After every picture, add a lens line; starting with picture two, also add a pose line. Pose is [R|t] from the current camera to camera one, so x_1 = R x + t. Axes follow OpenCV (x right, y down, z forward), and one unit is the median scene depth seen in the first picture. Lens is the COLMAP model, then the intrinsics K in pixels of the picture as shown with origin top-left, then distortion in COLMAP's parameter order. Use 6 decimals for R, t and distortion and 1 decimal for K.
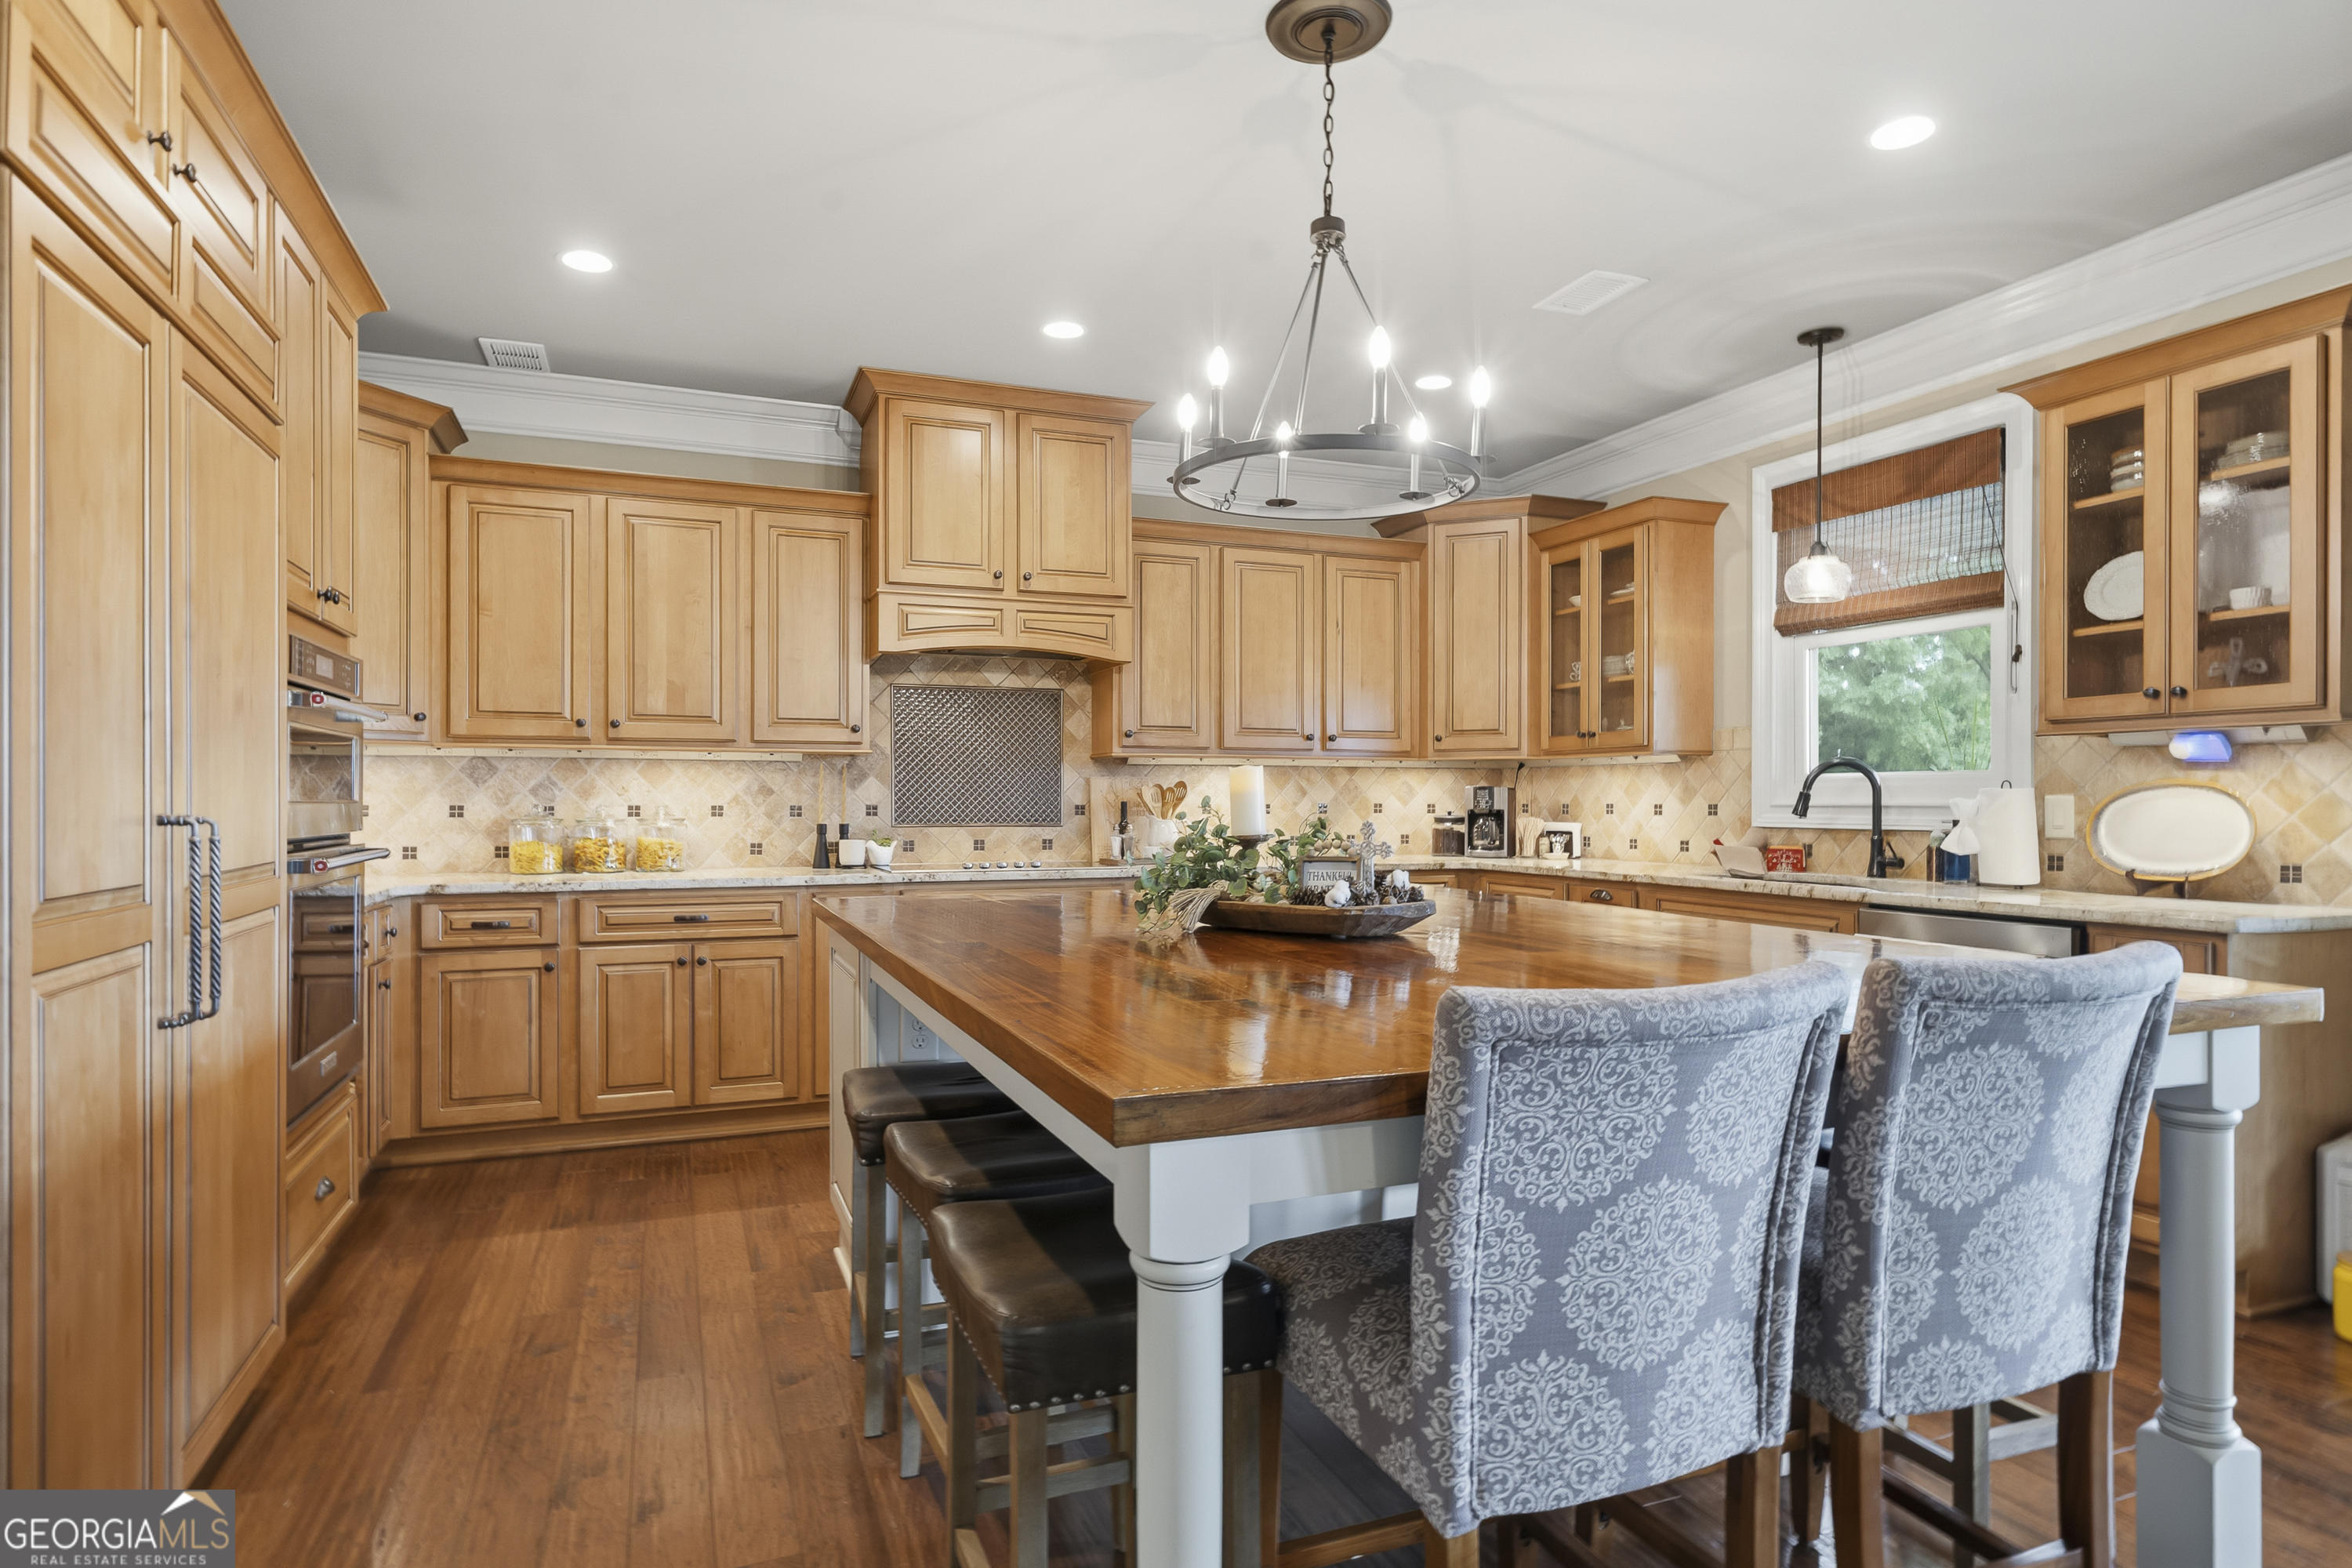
lens RADIAL K [[1263.9, 0, 1170.0], [0, 1263.9, 797.0], [0, 0, 1]] dist [0.000322, 0.000938]
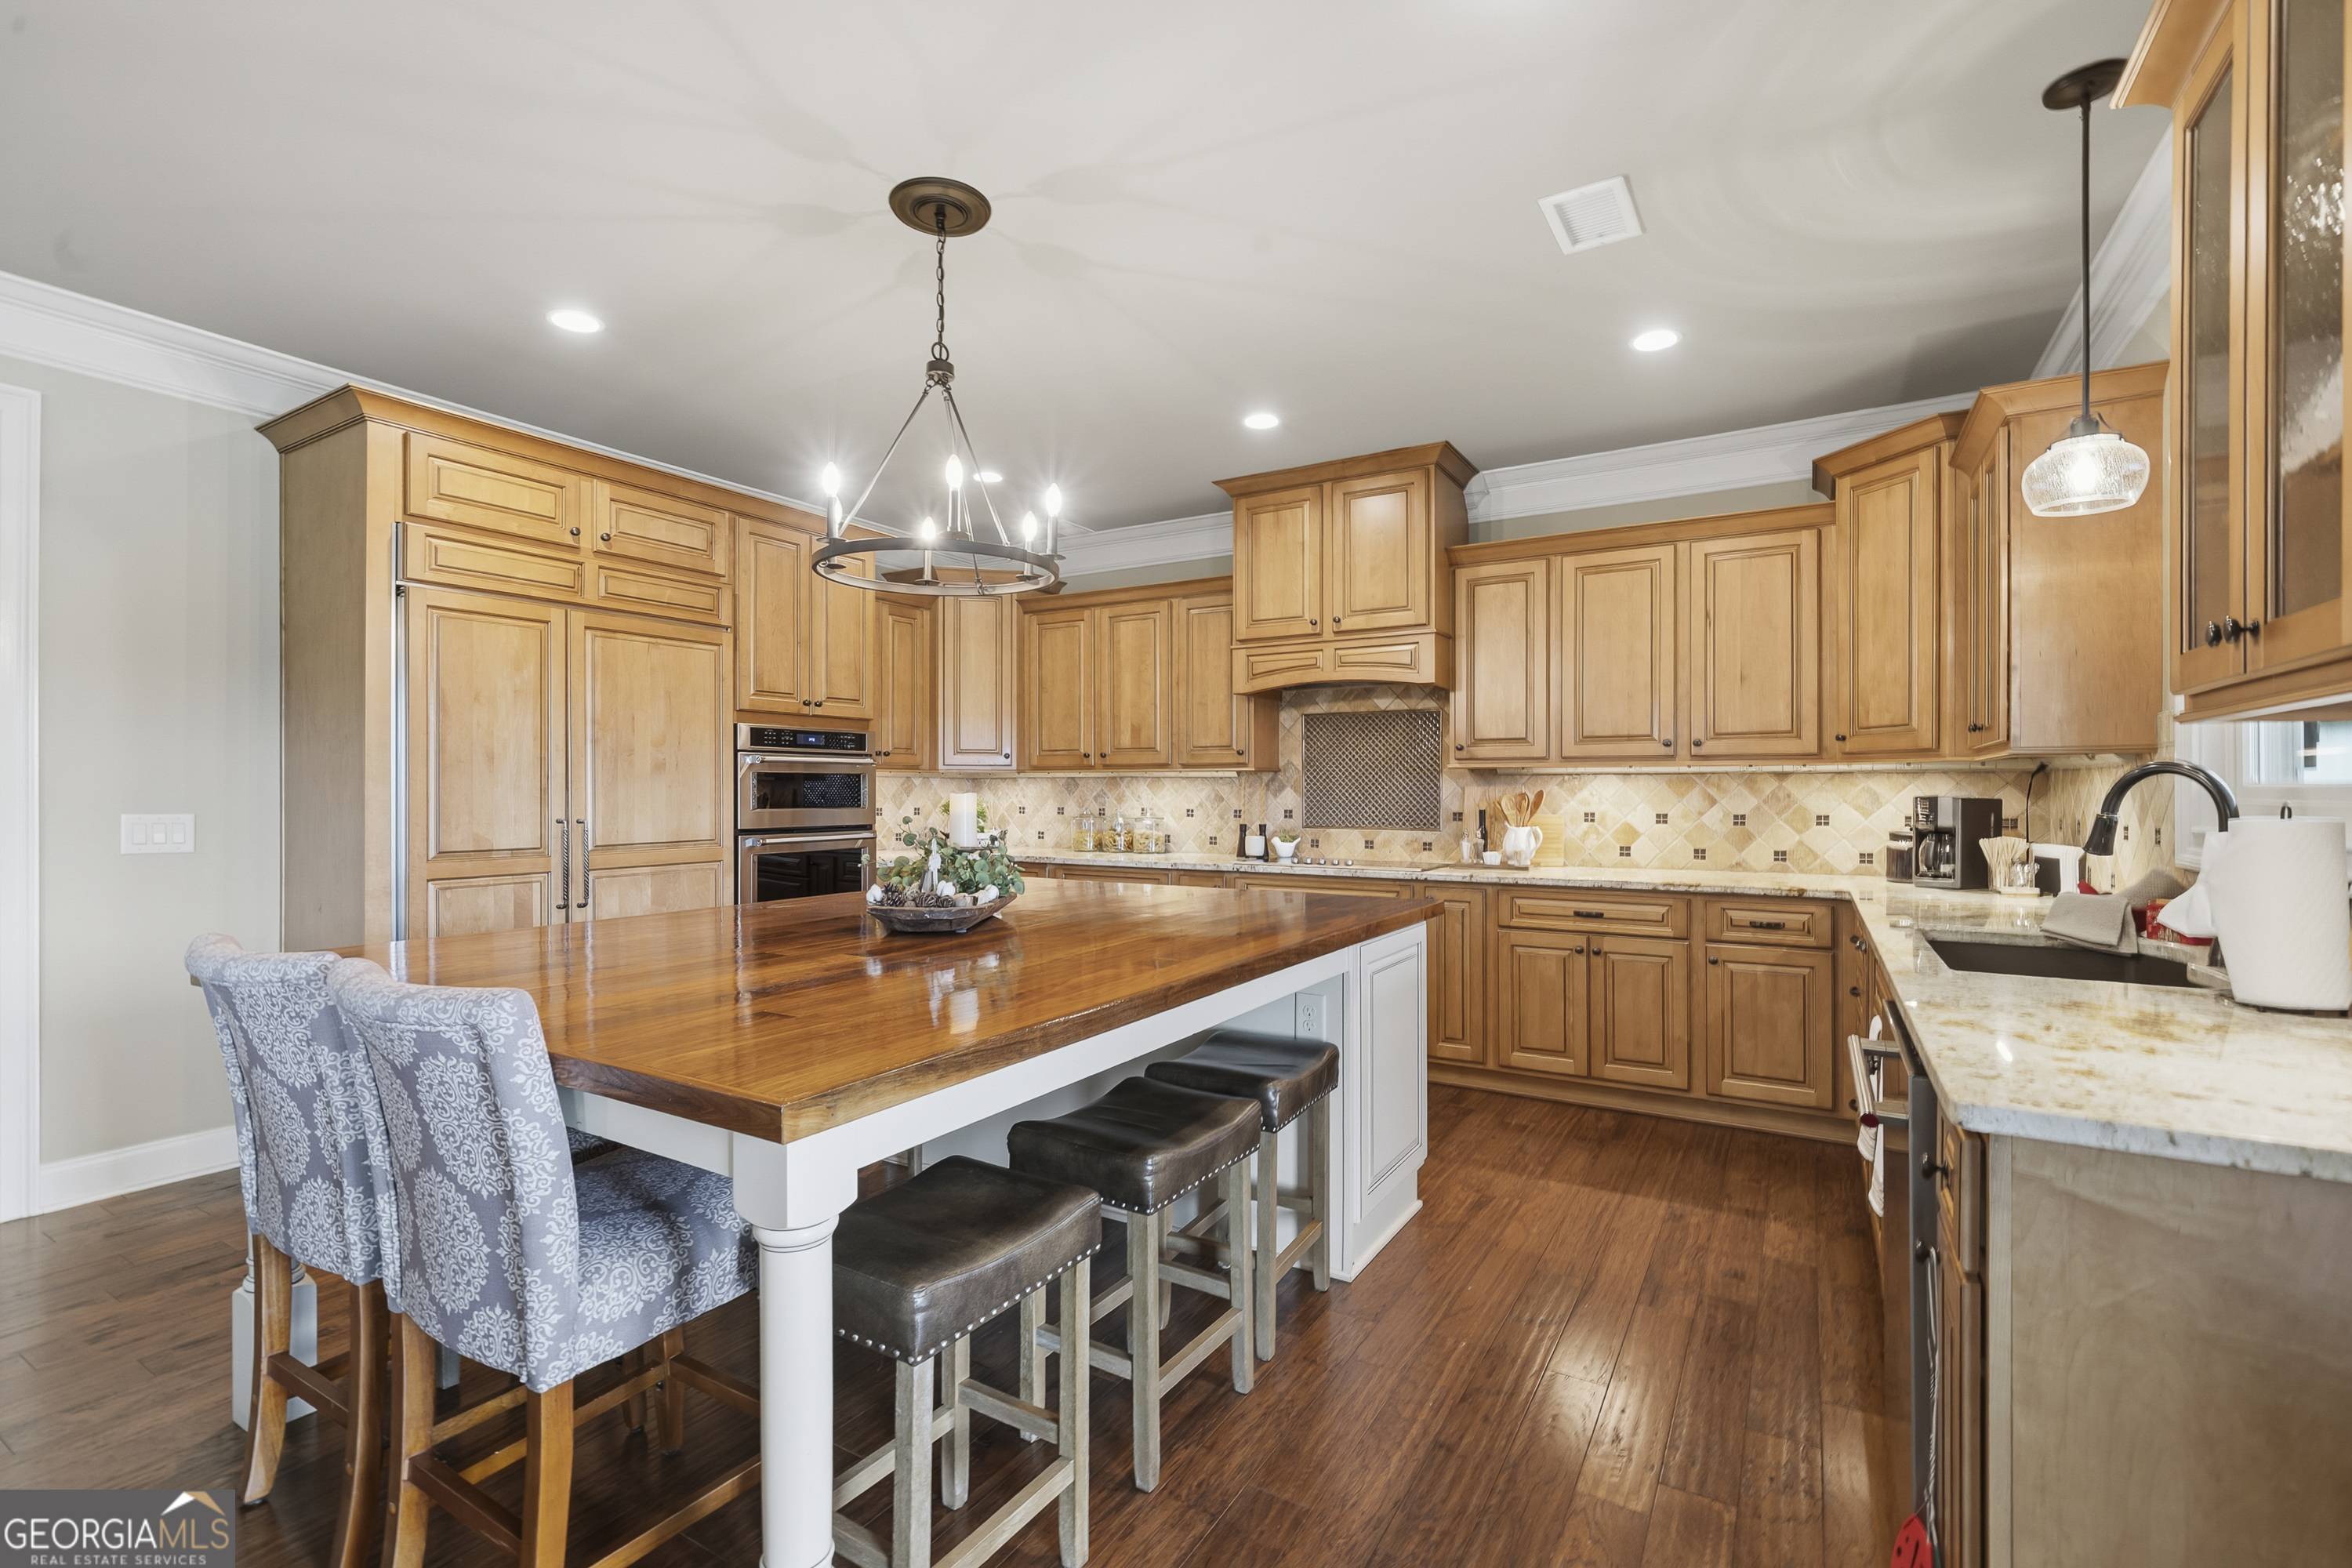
lens RADIAL K [[1038.0, 0, 1178.9], [0, 1038.0, 783.1], [0, 0, 1]] dist [0.003795, 0.000690]
pose [[0.604744, -0.005554, -0.796401, 0.585820], [0.001449, 0.999982, -0.005873, -0.015899], [0.796419, 0.002398, 0.604741, 0.300195]]
